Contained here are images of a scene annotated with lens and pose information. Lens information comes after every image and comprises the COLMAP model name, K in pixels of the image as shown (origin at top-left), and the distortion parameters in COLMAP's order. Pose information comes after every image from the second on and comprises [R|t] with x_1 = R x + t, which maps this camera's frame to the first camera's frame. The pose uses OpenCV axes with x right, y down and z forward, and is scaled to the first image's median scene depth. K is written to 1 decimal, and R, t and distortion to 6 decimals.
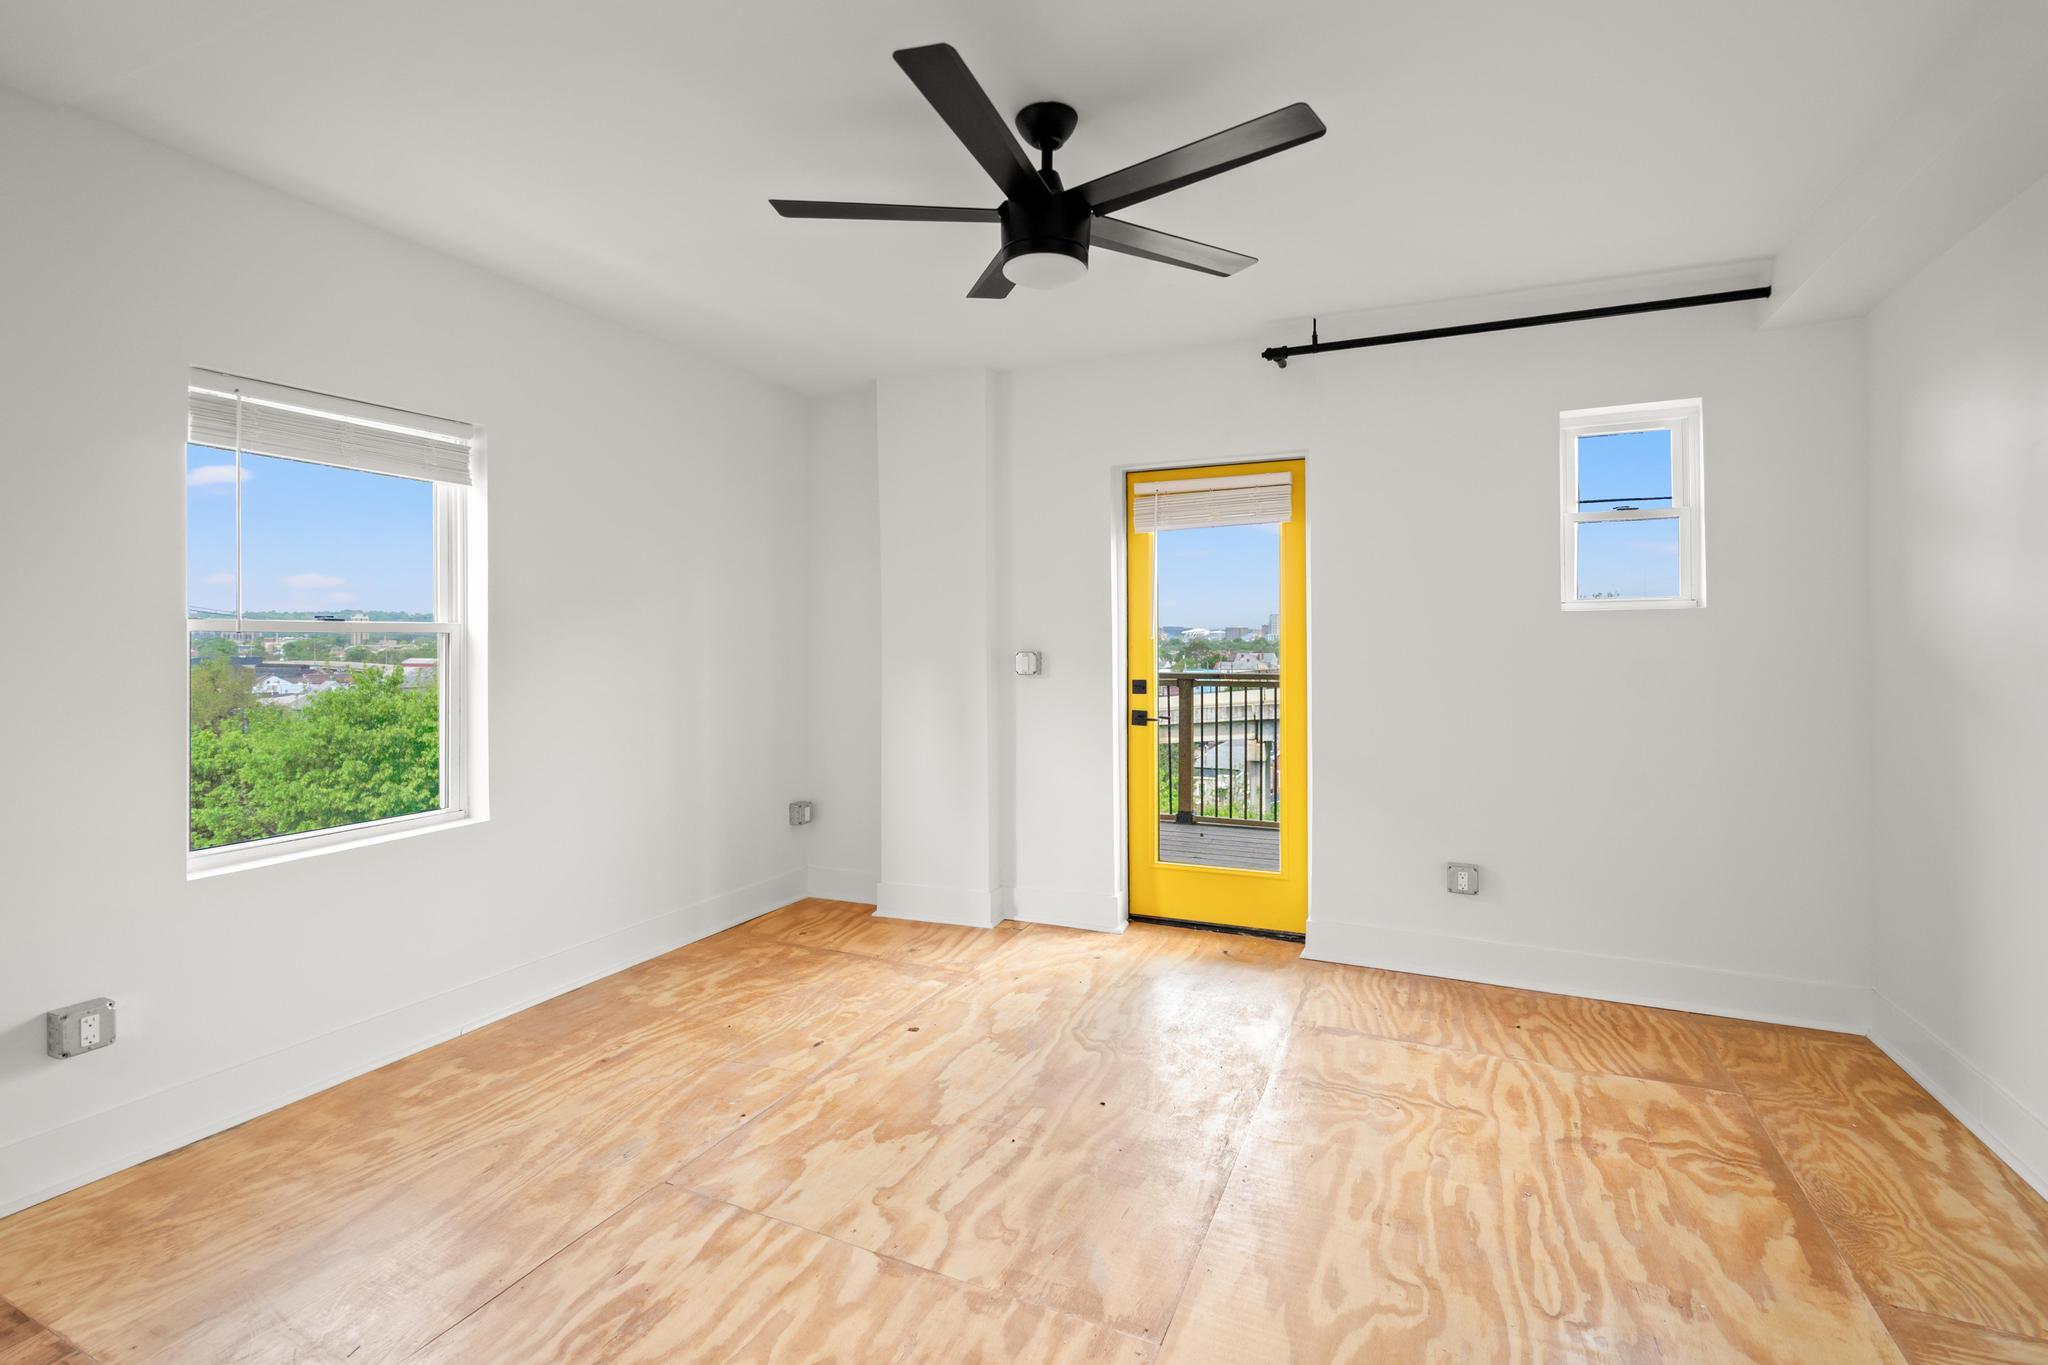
lens RADIAL K [[983.0, 0, 991.9], [0, 983.0, 631.6], [0, 0, 1]] dist [0.000048, 0.001317]
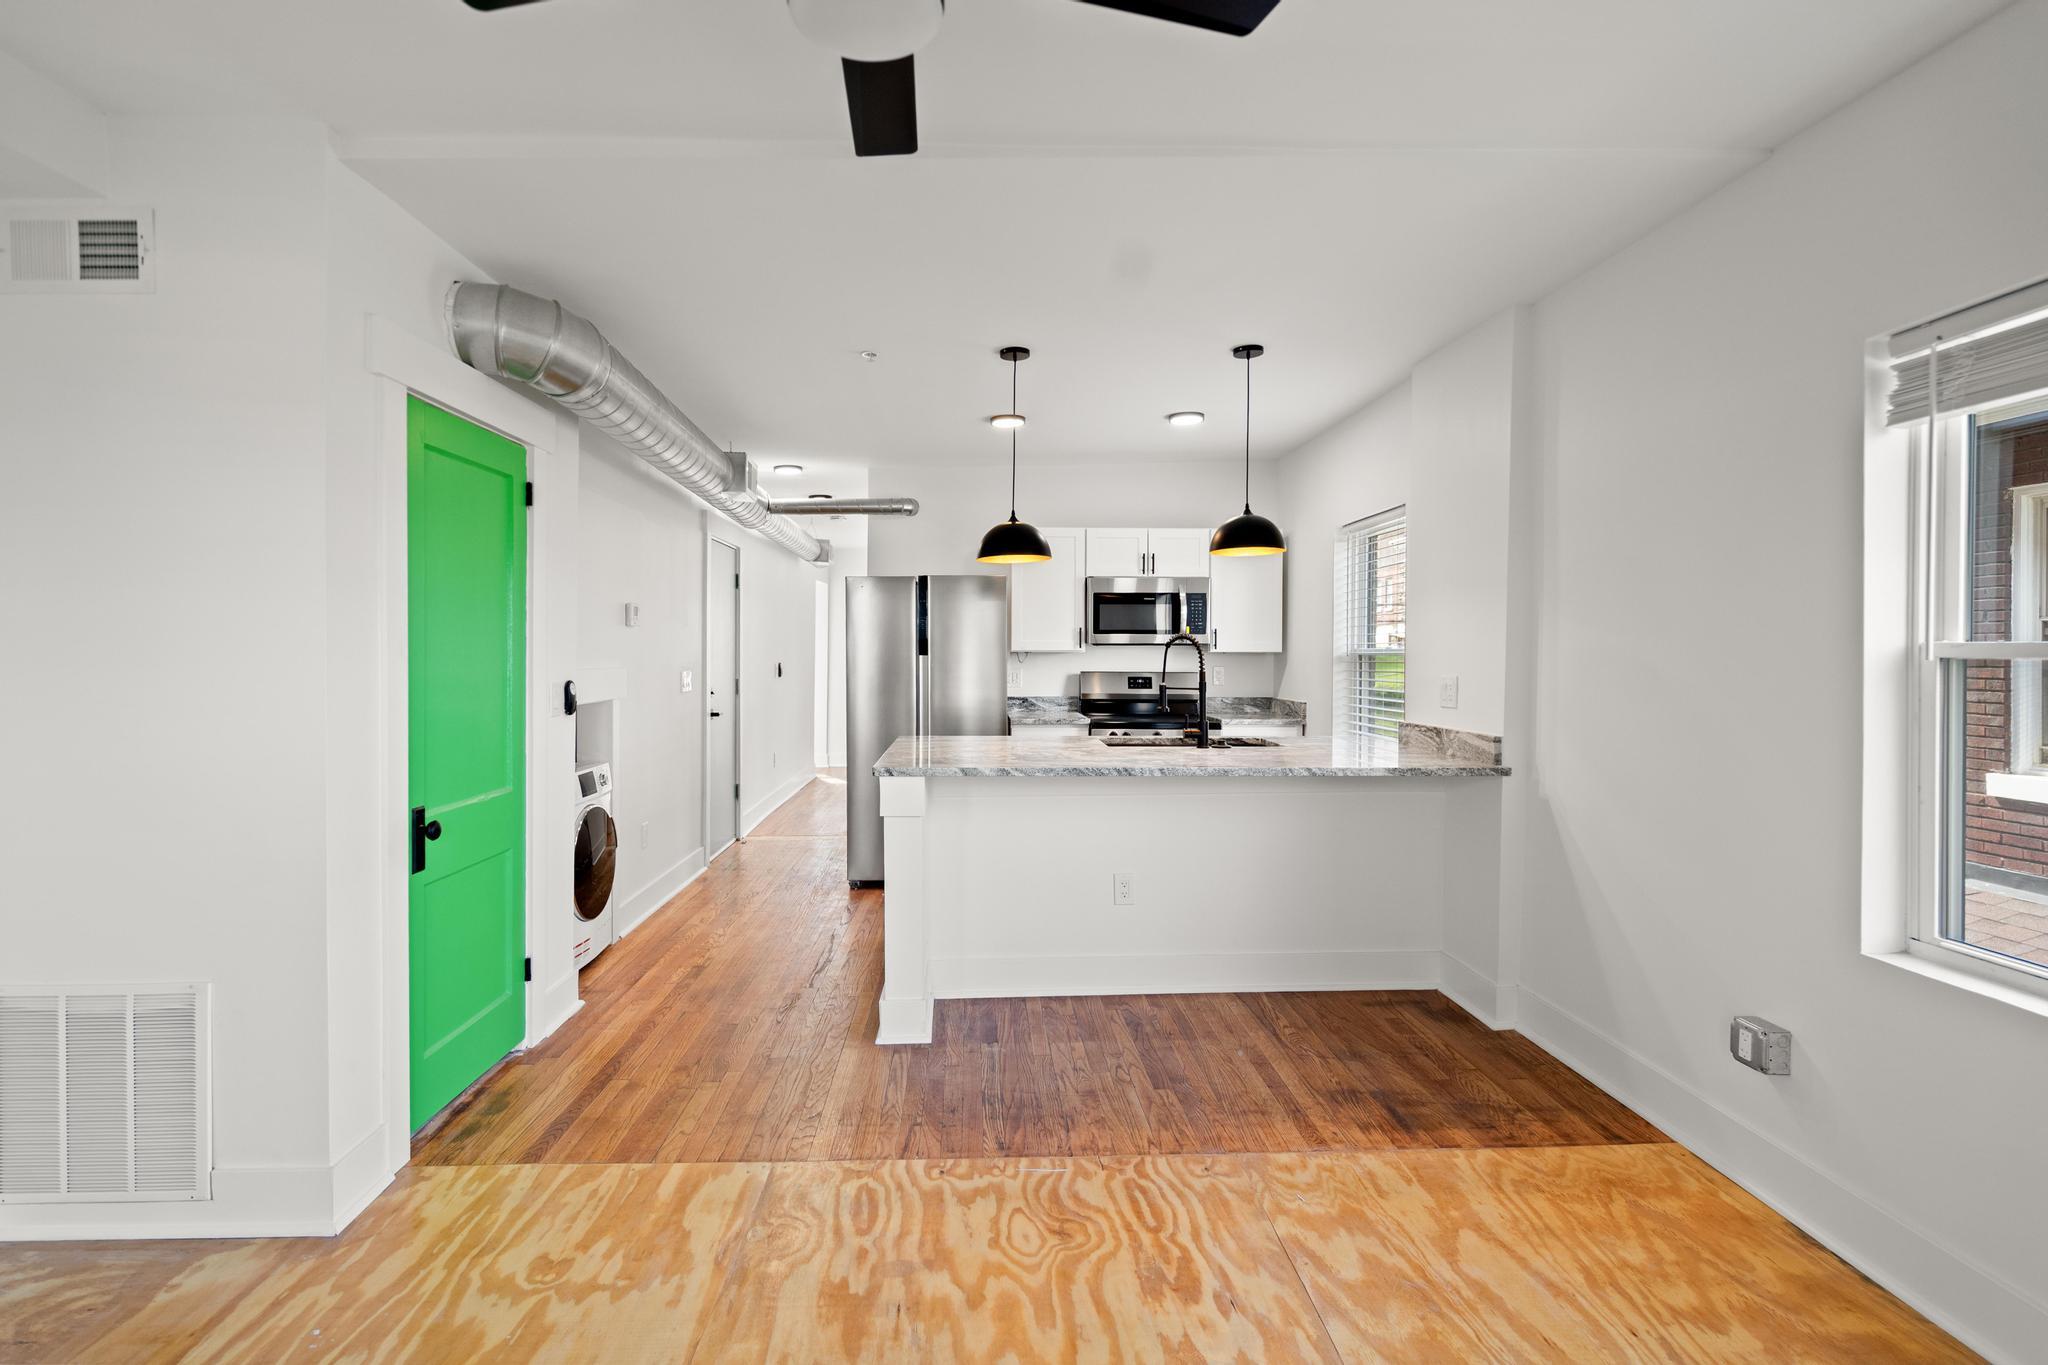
lens RADIAL K [[964.3, 0, 1015.1], [0, 964.3, 677.2], [0, 0, 1]] dist [-0.001402, 0.001085]
pose [[-0.888971, 0.009808, -0.457858, 0.207362], [0.002038, 0.999845, 0.017461, -0.001903], [0.457958, 0.014589, -0.888854, 1.407638]]
